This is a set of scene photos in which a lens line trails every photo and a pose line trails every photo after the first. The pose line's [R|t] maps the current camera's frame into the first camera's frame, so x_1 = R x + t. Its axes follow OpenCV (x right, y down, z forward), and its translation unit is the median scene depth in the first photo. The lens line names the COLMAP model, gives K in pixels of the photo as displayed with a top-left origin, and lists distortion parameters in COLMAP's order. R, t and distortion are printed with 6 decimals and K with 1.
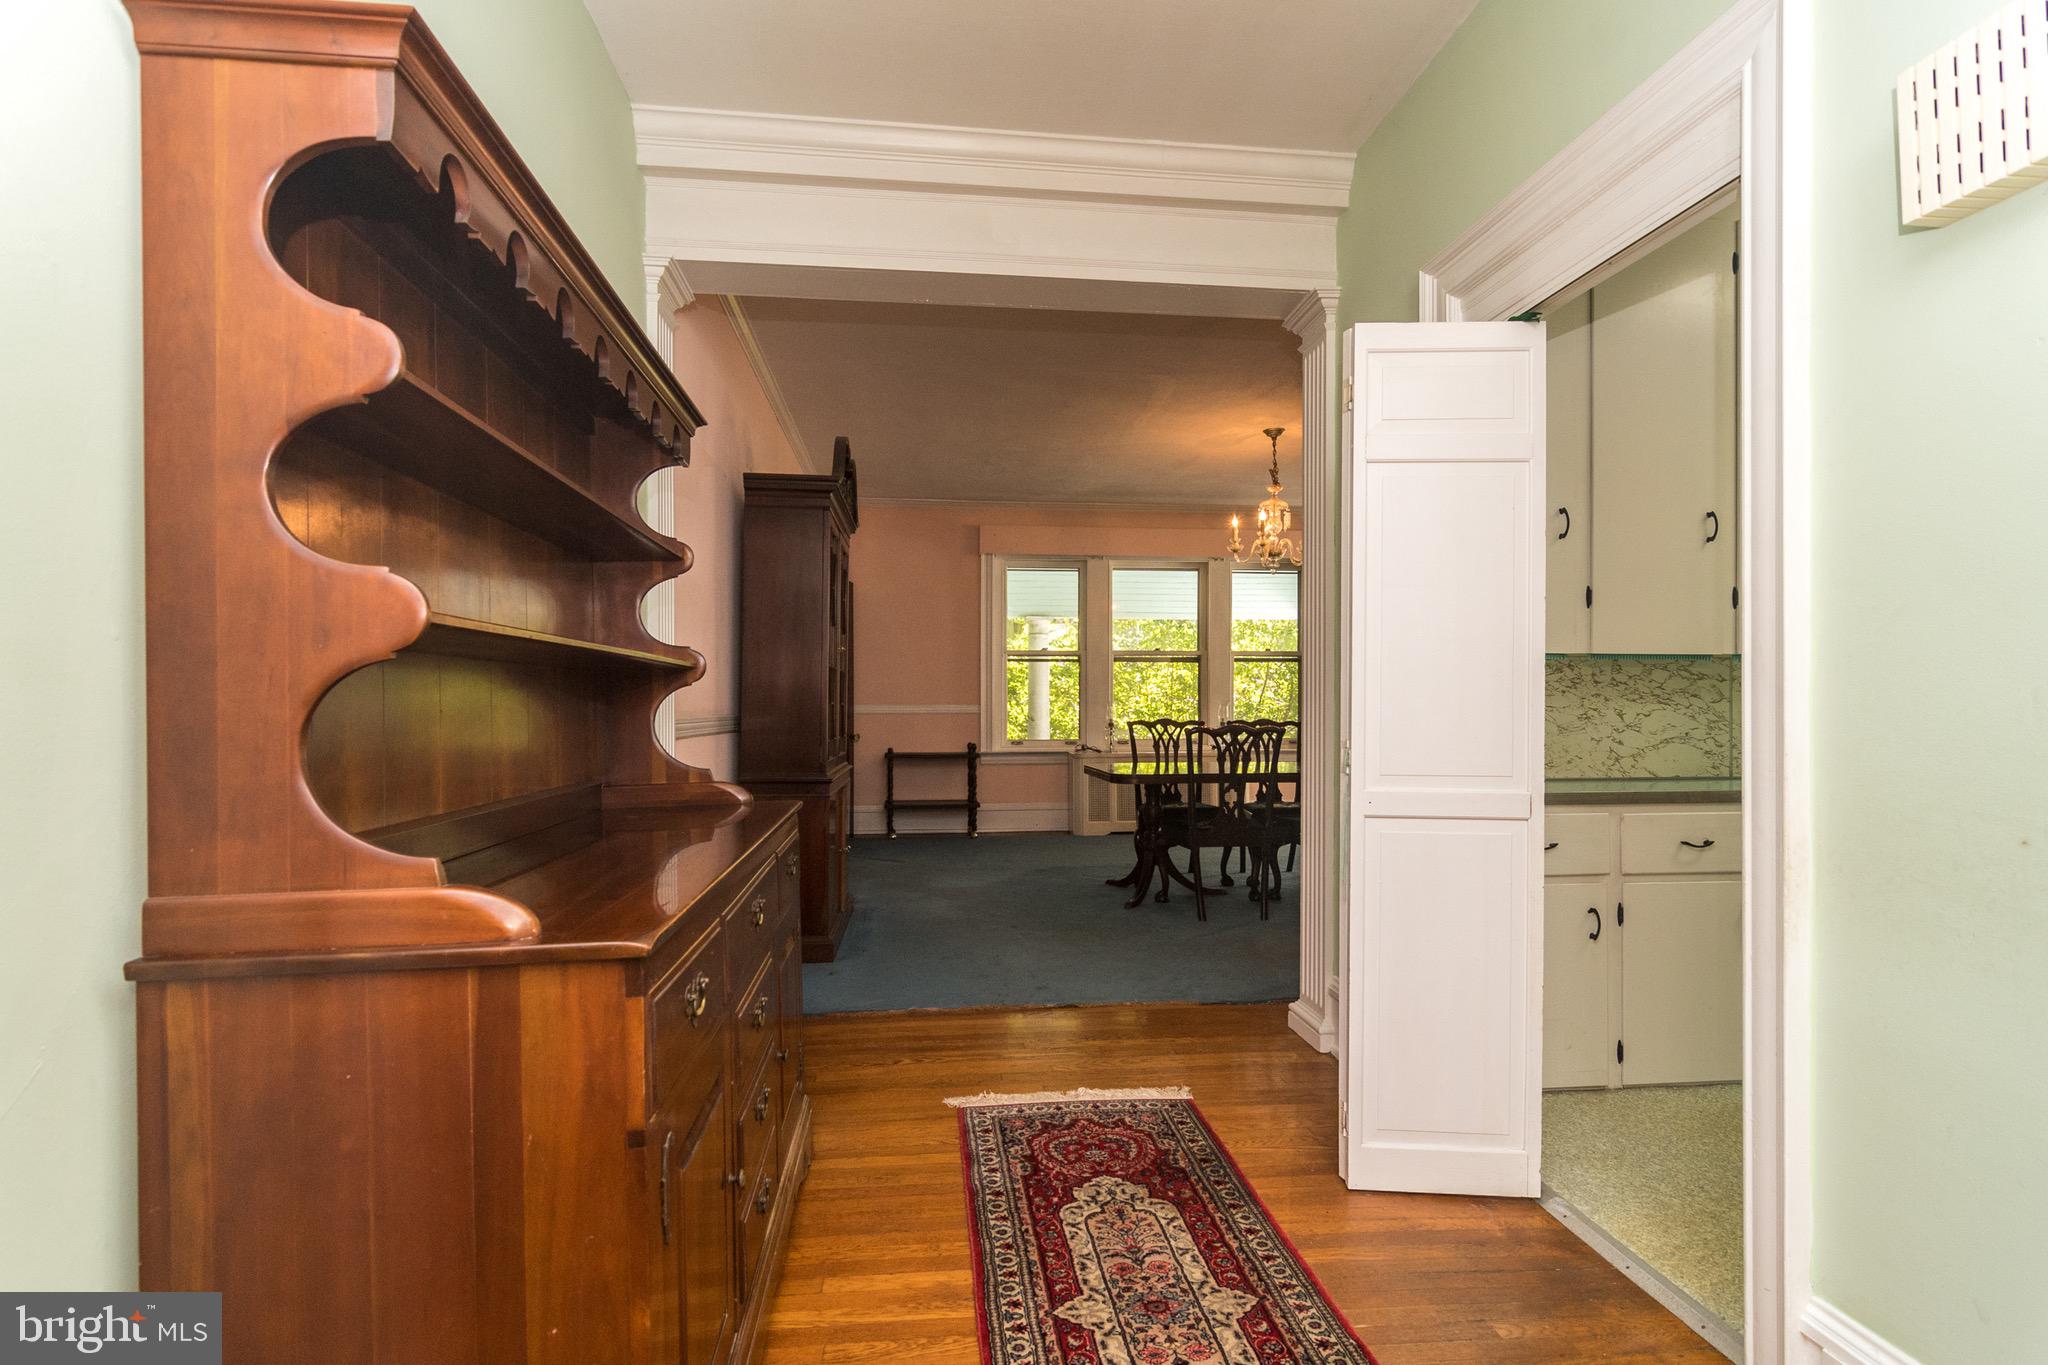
lens RADIAL K [[990.0, 0, 1015.2], [0, 990.0, 688.7], [0, 0, 1]] dist [-0.000900, -0.000037]
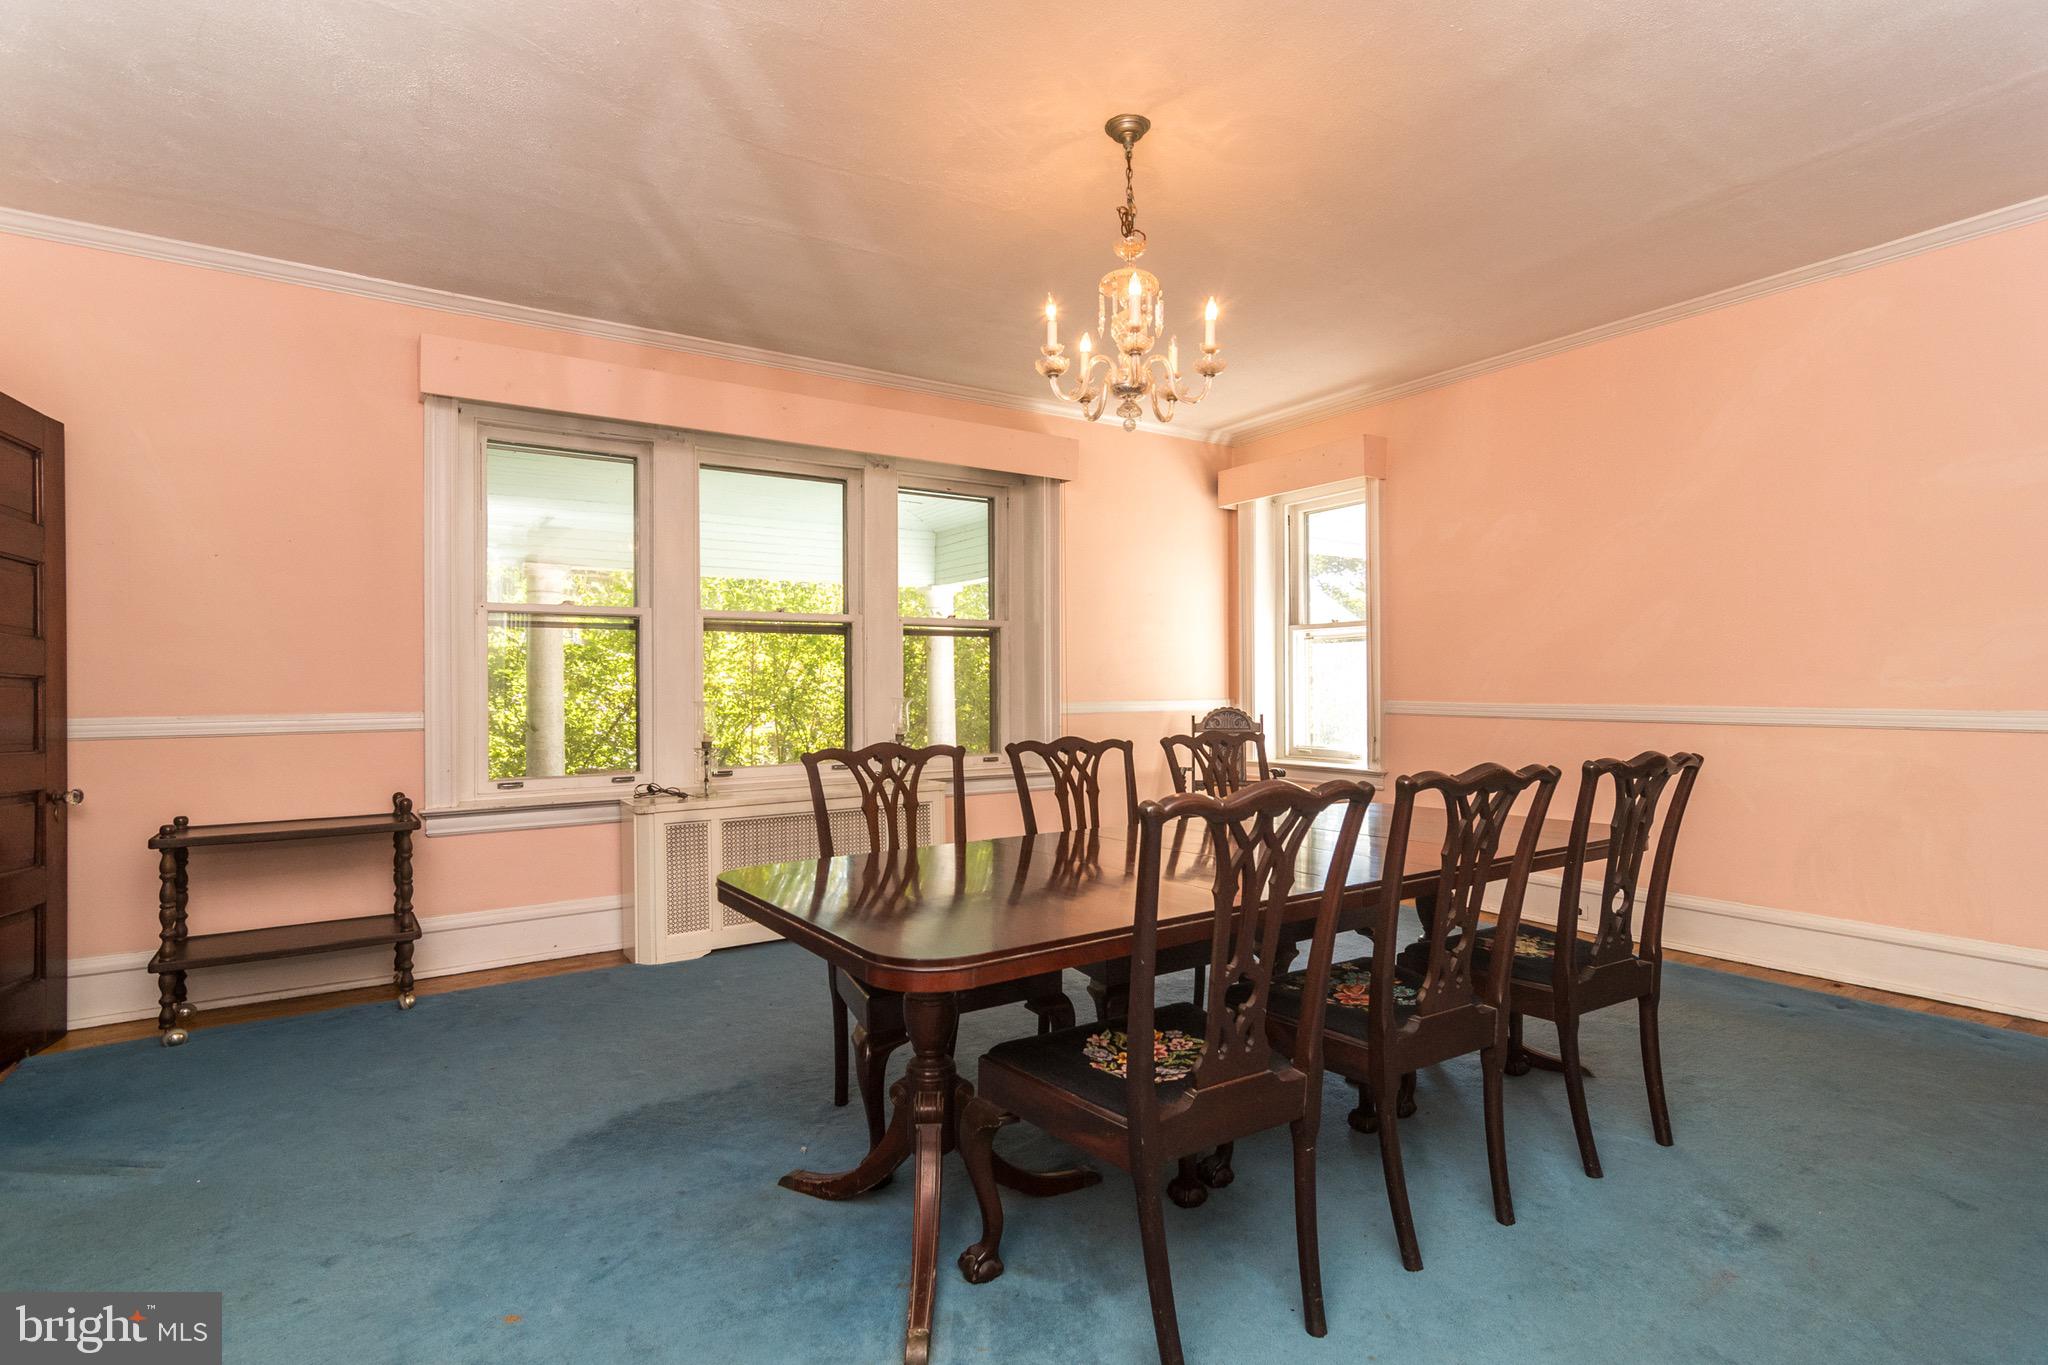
lens RADIAL K [[990.0, 0, 1015.2], [0, 990.0, 688.7], [0, 0, 1]] dist [-0.000900, -0.000037]
pose [[0.885437, -0.007501, 0.464699, -0.004344], [0.001819, 0.999918, 0.012675, -0.000501], [-0.464756, -0.010377, 0.885378, 0.455314]]
